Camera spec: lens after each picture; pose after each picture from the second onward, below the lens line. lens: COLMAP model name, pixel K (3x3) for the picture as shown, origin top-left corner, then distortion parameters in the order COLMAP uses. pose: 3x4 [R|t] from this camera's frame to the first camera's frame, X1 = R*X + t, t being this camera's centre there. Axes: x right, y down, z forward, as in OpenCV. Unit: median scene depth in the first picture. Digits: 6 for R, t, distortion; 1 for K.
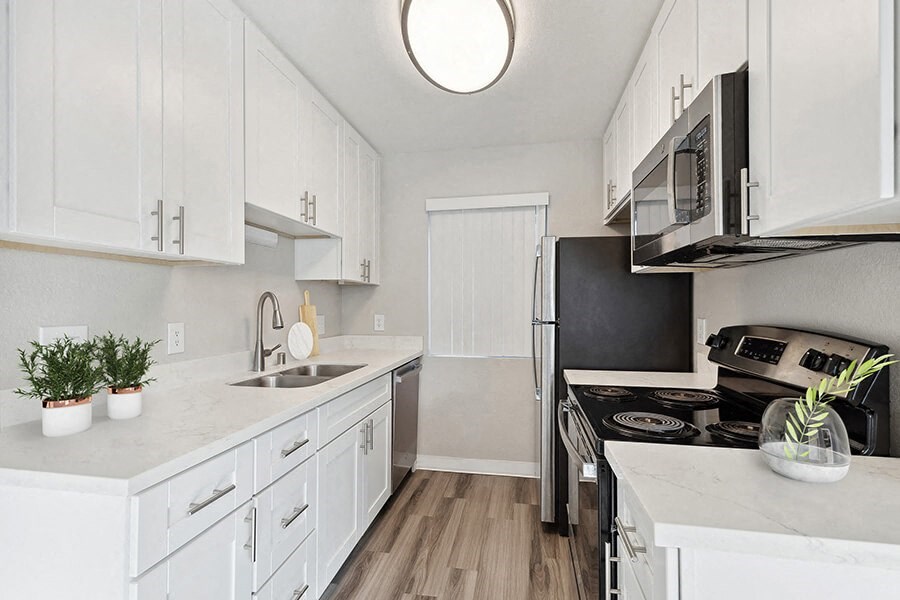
lens RADIAL K [[413.4, 0, 453.5], [0, 413.4, 300.5], [0, 0, 1]] dist [-0.001822, -0.000186]
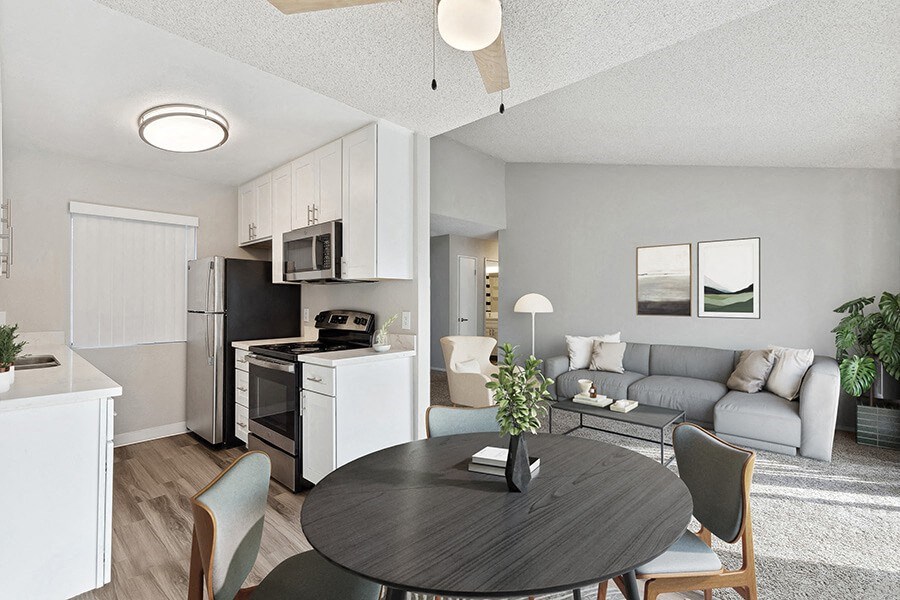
lens RADIAL K [[437.7, 0, 449.8], [0, 437.7, 297.9], [0, 0, 1]] dist [0.000787, 0.000038]
pose [[0.553366, 0.001817, 0.832936, -0.921940], [-0.009429, 0.999947, 0.004082, -0.023871], [-0.832885, -0.010112, 0.553354, -0.864534]]
